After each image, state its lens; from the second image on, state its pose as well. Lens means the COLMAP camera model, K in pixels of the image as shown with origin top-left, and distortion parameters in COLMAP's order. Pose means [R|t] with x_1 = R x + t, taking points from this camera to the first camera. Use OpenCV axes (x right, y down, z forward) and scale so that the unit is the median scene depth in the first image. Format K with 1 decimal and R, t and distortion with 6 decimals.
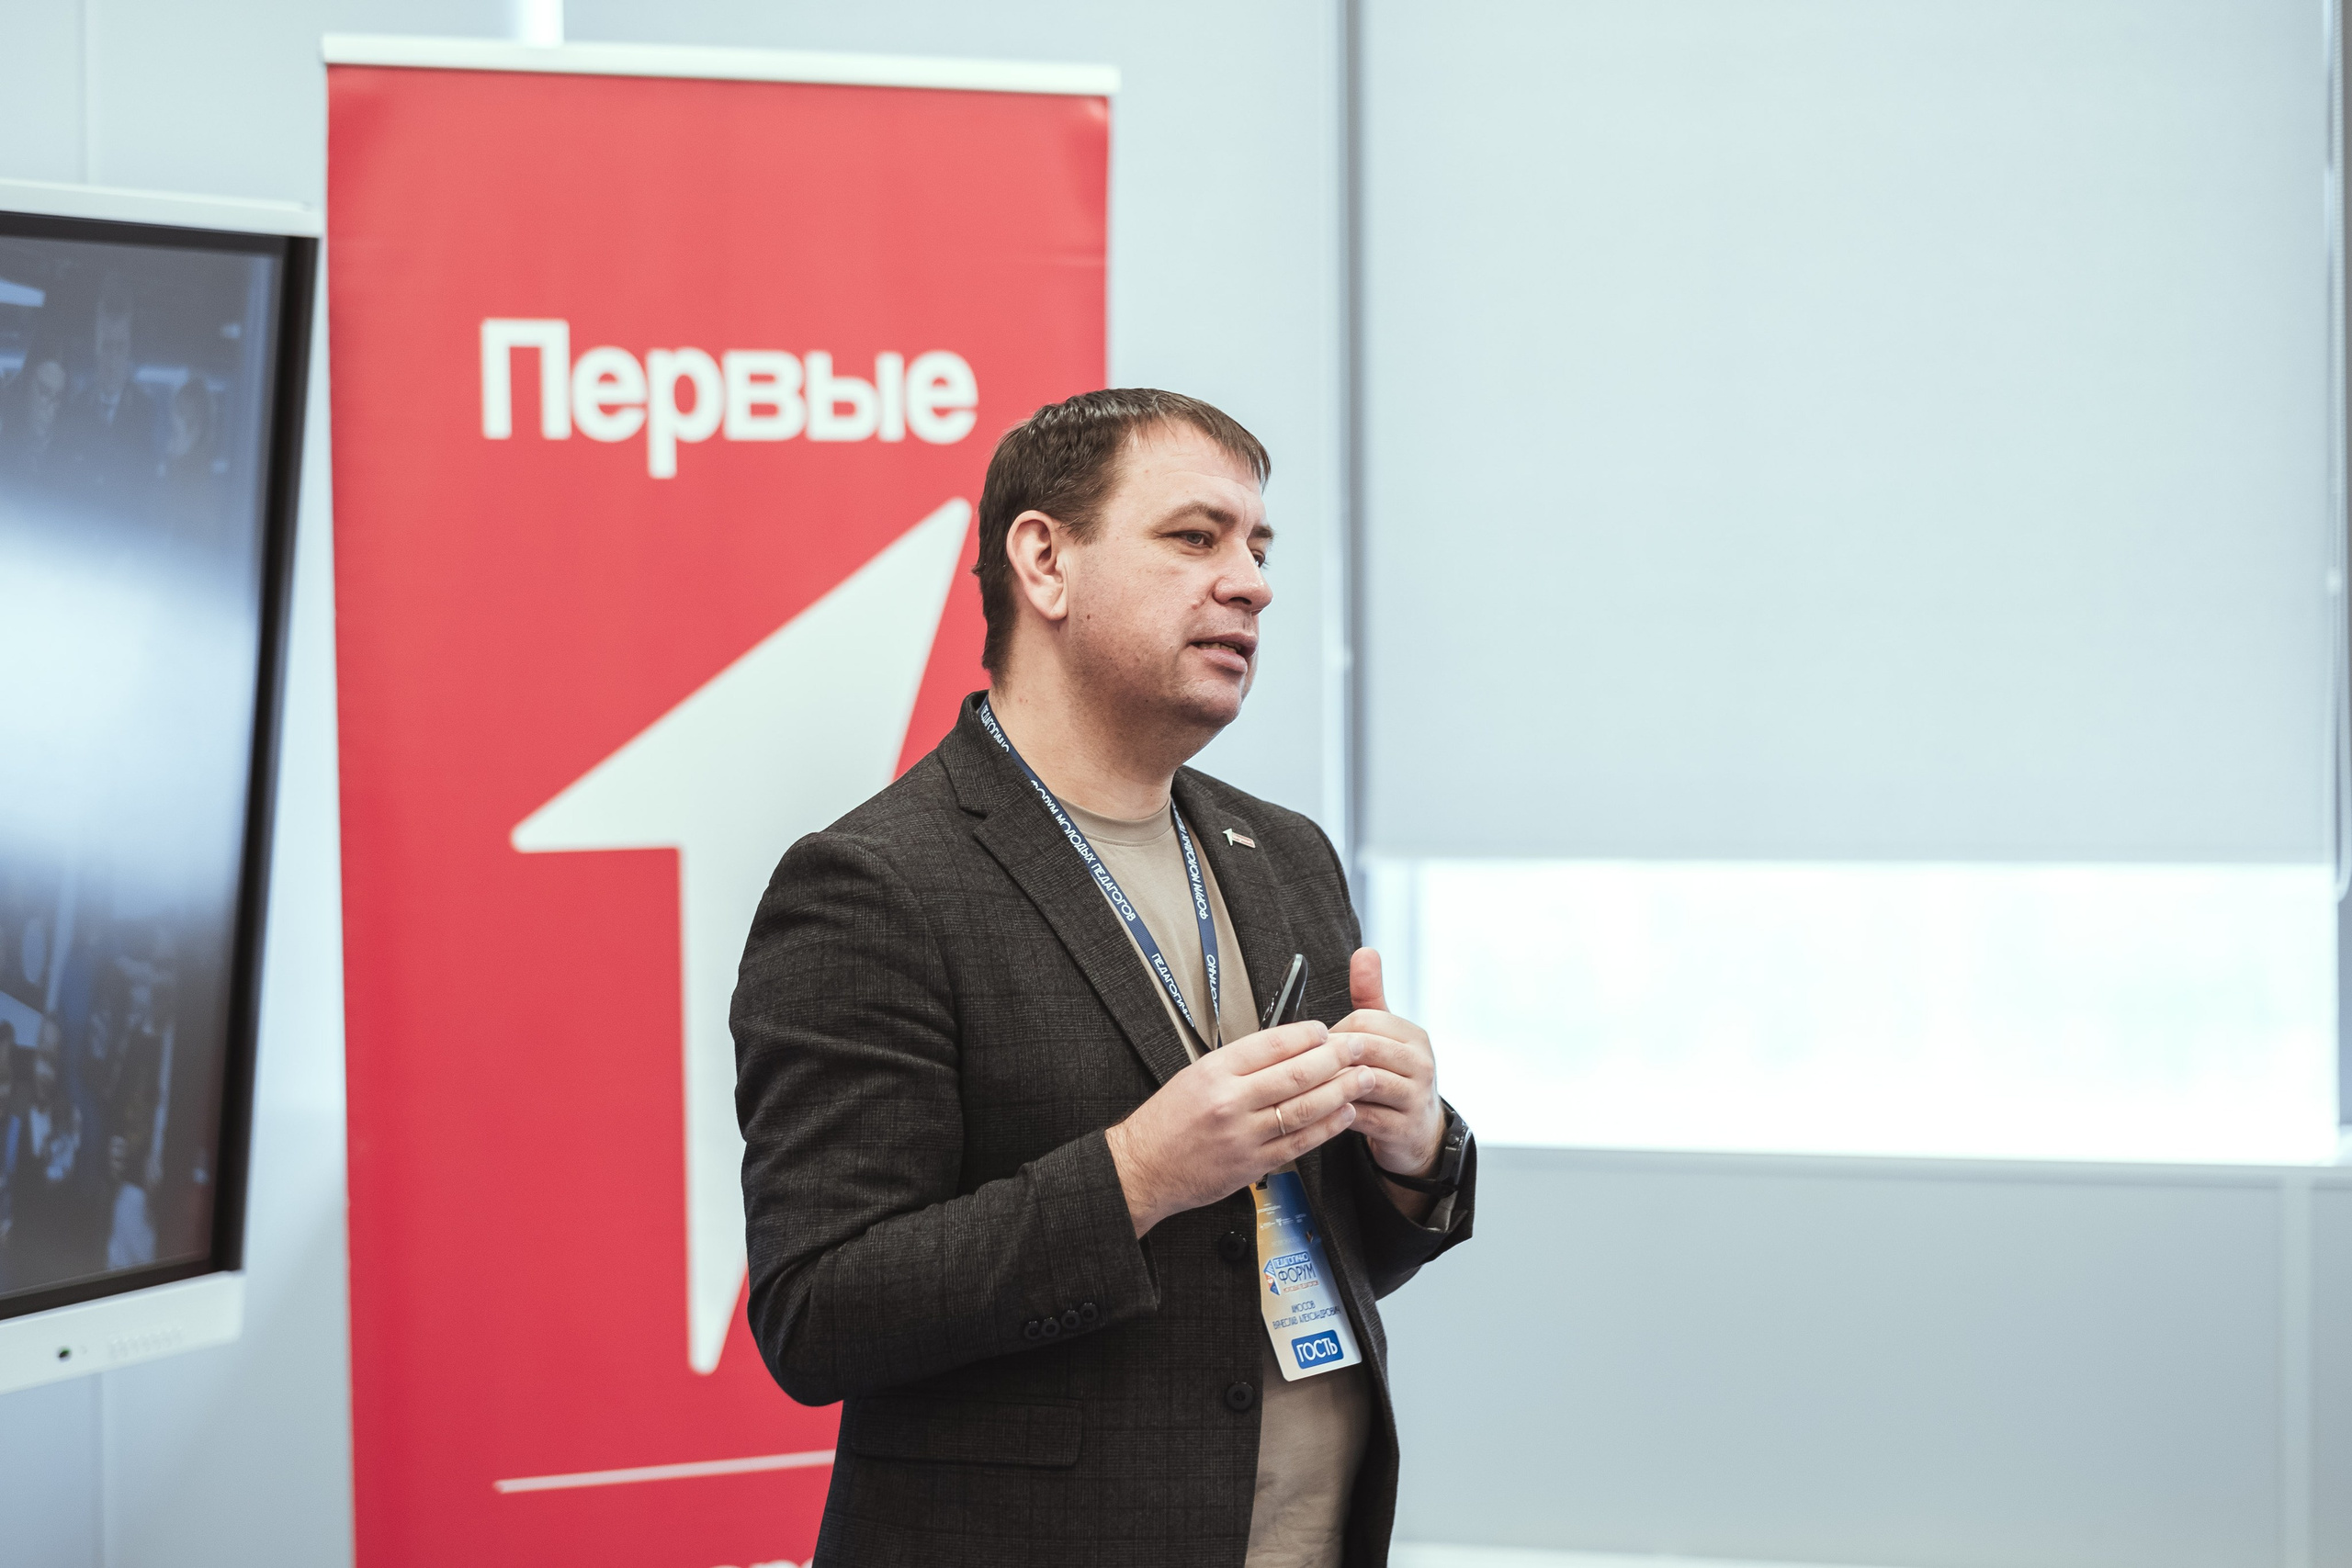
lens RADIAL K [[5682.7, 0, 1172.9], [0, 5682.7, 841.8], [0, 0, 1]] dist [0.140855, -2.068400]
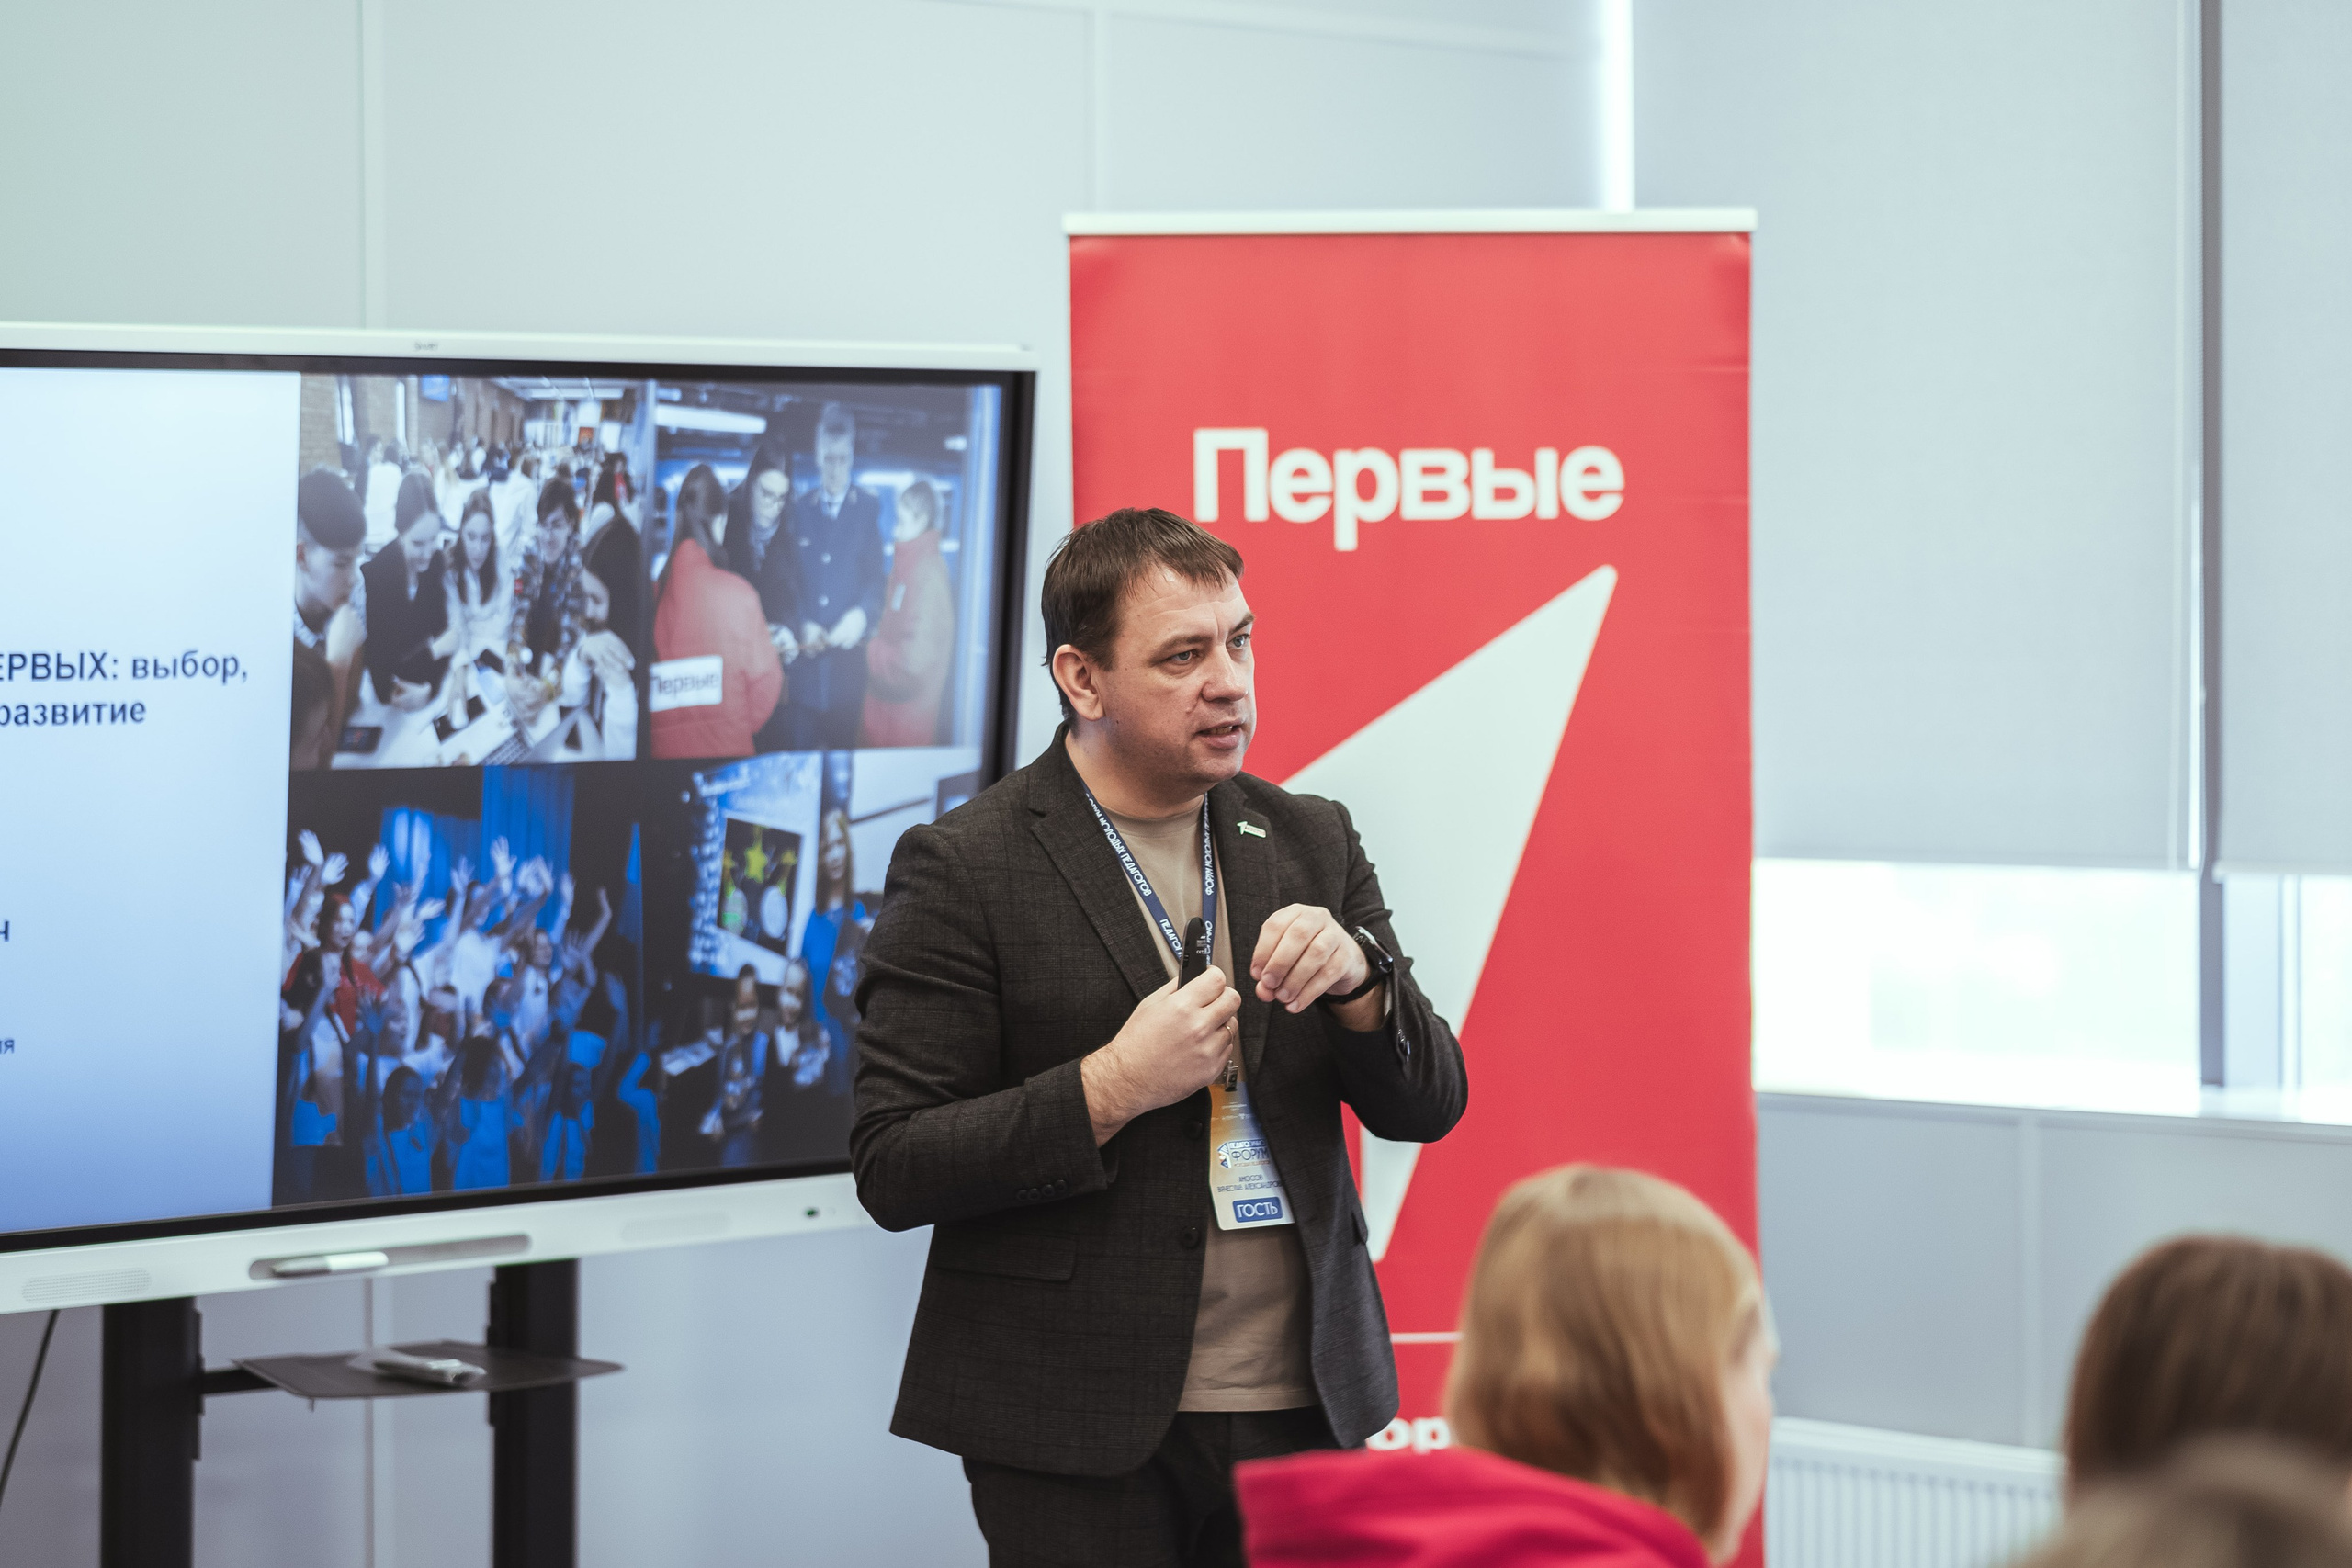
lens RADIAL K [[6059.8, 0, 1215.9], [0, 6059.8, 841.2], [0, 0, 1]] dist [0.099655, -0.723871]
pose [[0.914677, 0.017023, -0.403827, 0.432842], [-0.018236, 0.999833, 0.000843, -0.000314], [0.403774, 0.006594, 0.914835, -0.242554]]
